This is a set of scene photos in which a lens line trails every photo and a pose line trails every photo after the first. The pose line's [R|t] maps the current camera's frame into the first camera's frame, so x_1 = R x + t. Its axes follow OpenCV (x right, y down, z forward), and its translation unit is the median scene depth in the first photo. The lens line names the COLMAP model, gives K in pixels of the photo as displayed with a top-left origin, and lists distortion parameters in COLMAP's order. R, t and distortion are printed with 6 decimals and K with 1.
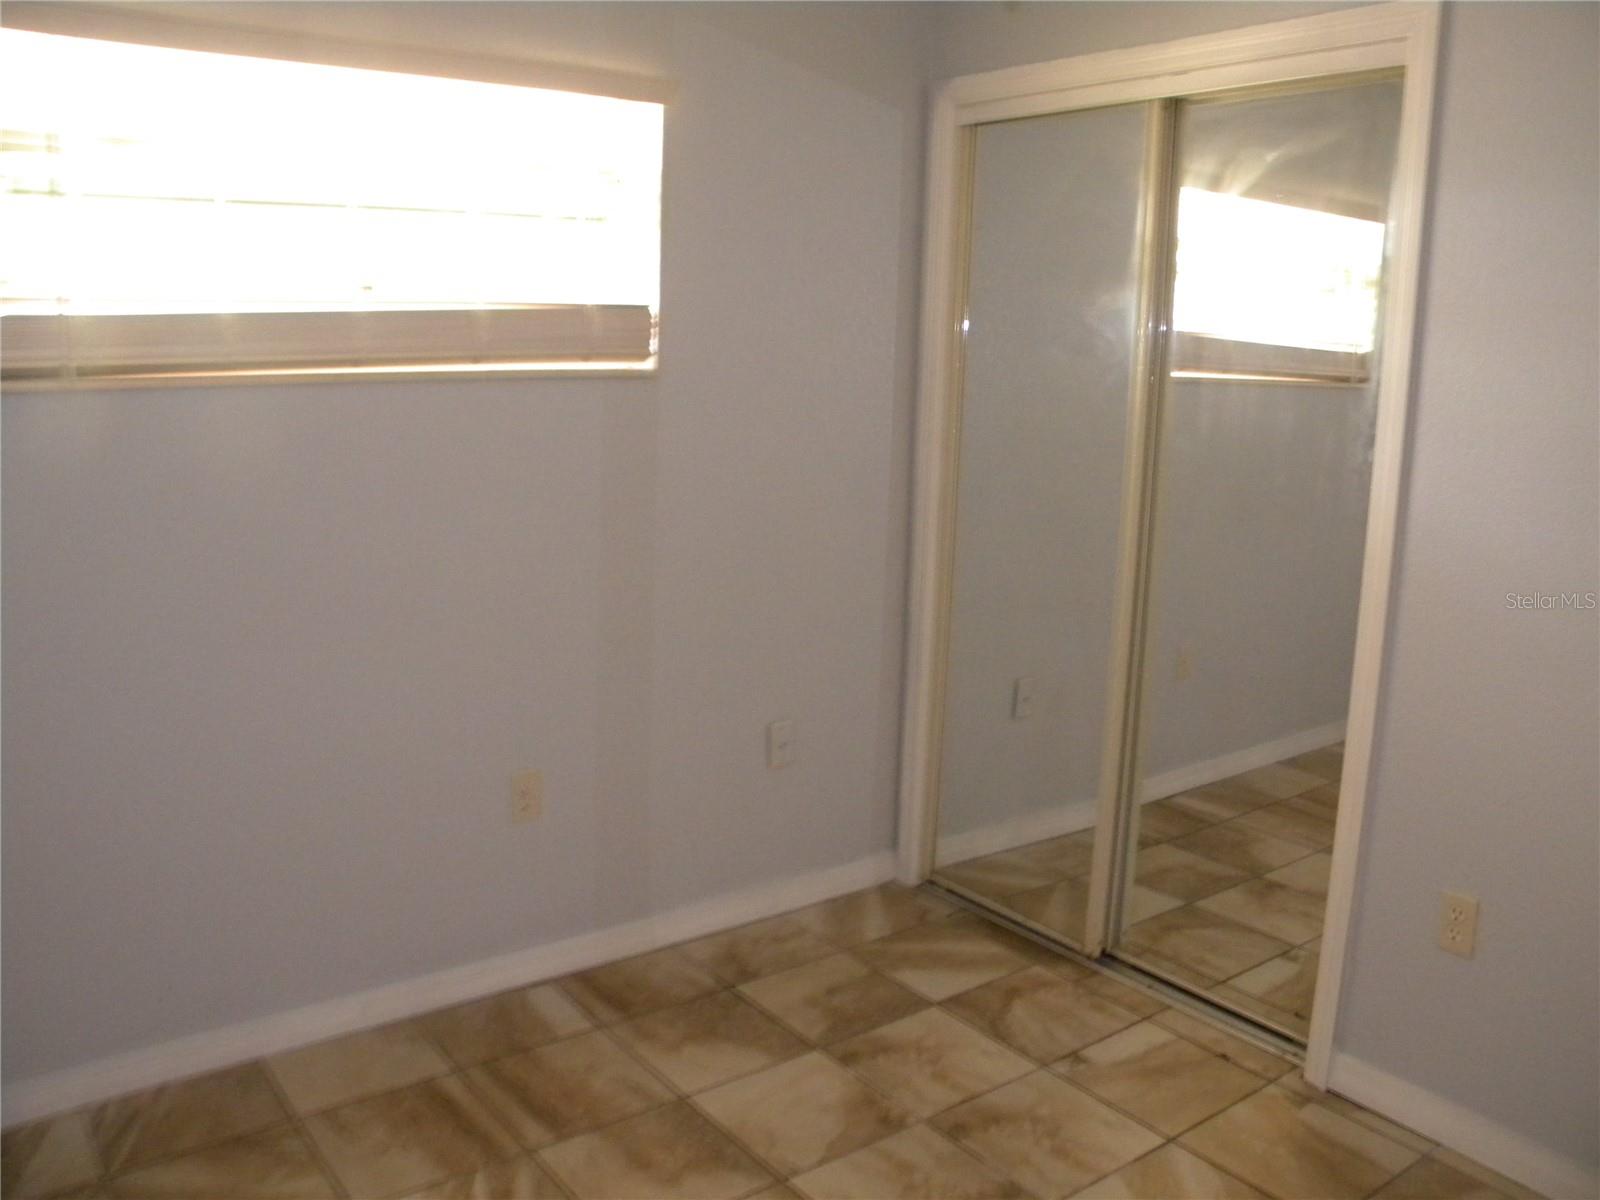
lens RADIAL K [[1349.1, 0, 797.4], [0, 1349.1, 591.4], [0, 0, 1]] dist [-0.187800, 0.163212]
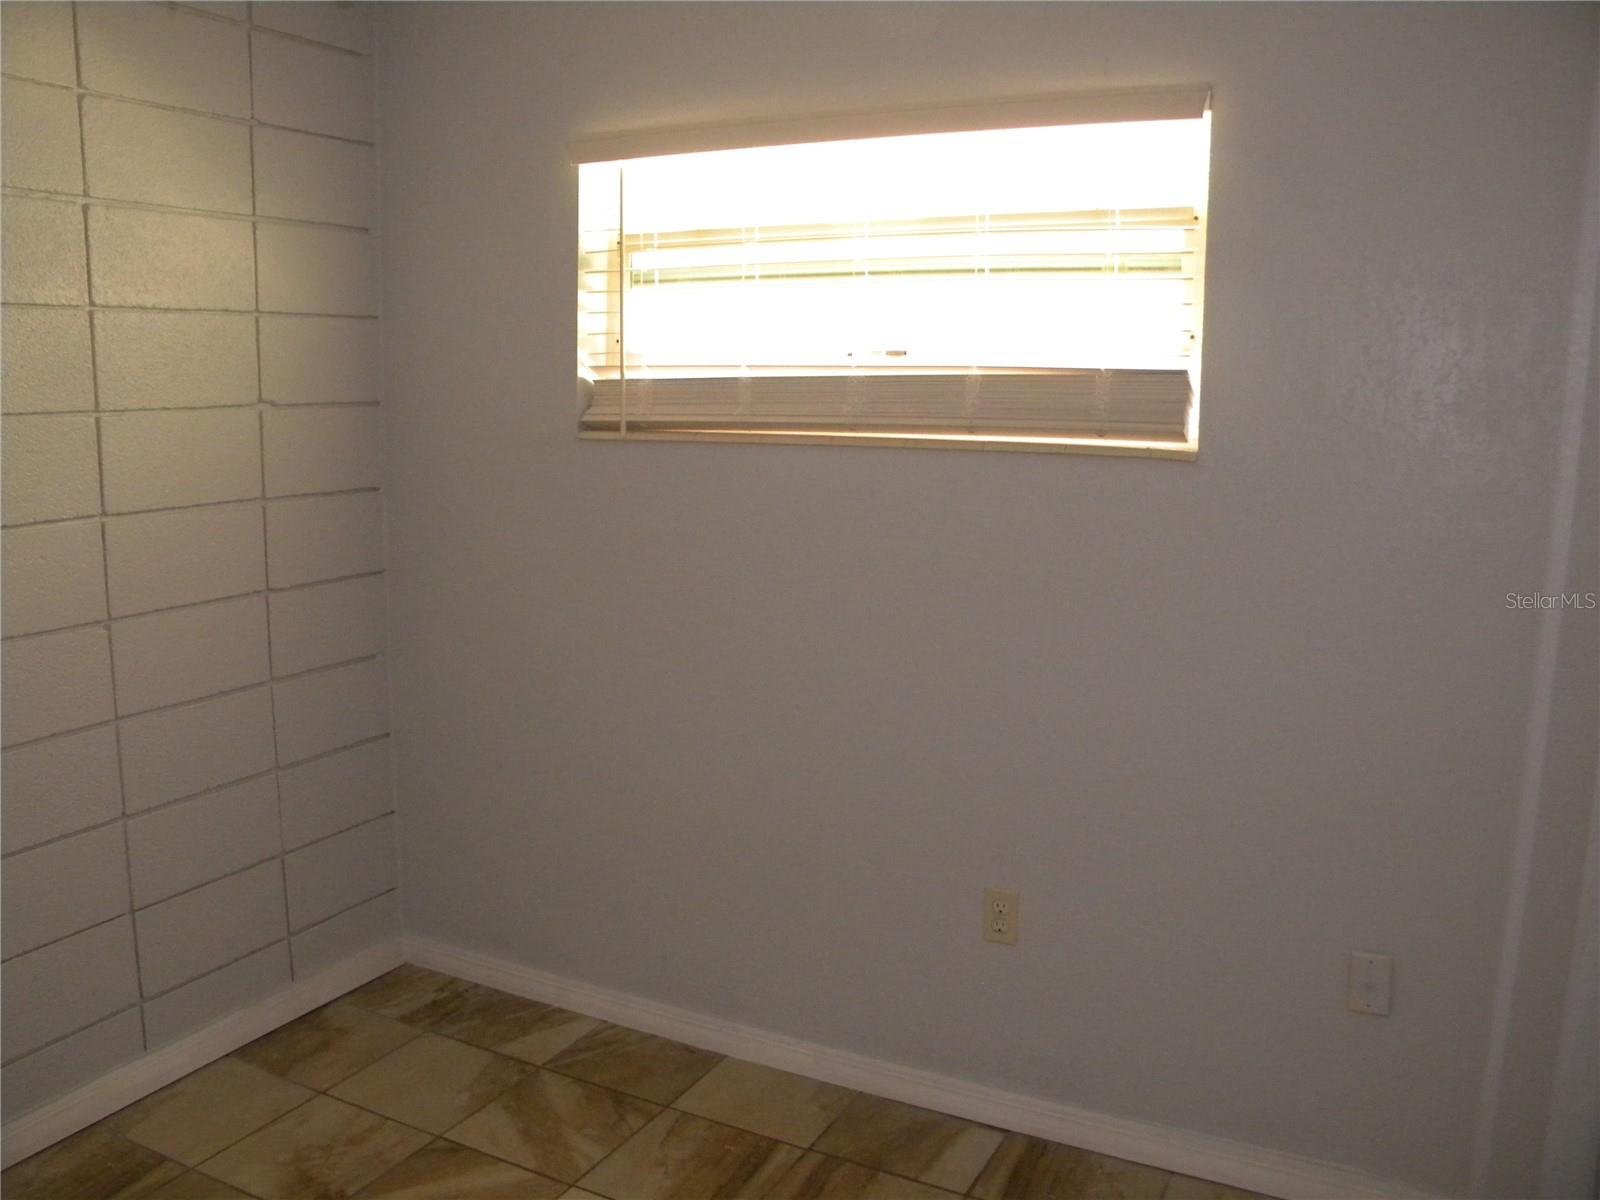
lens RADIAL K [[1349.1, 0, 797.4], [0, 1349.1, 591.4], [0, 0, 1]] dist [-0.187800, 0.163212]
pose [[0.429976, 0.124081, -0.894273, 0.552978], [-0.173940, 0.983339, 0.052807, -0.092362], [0.885926, 0.132844, 0.444395, 0.497324]]
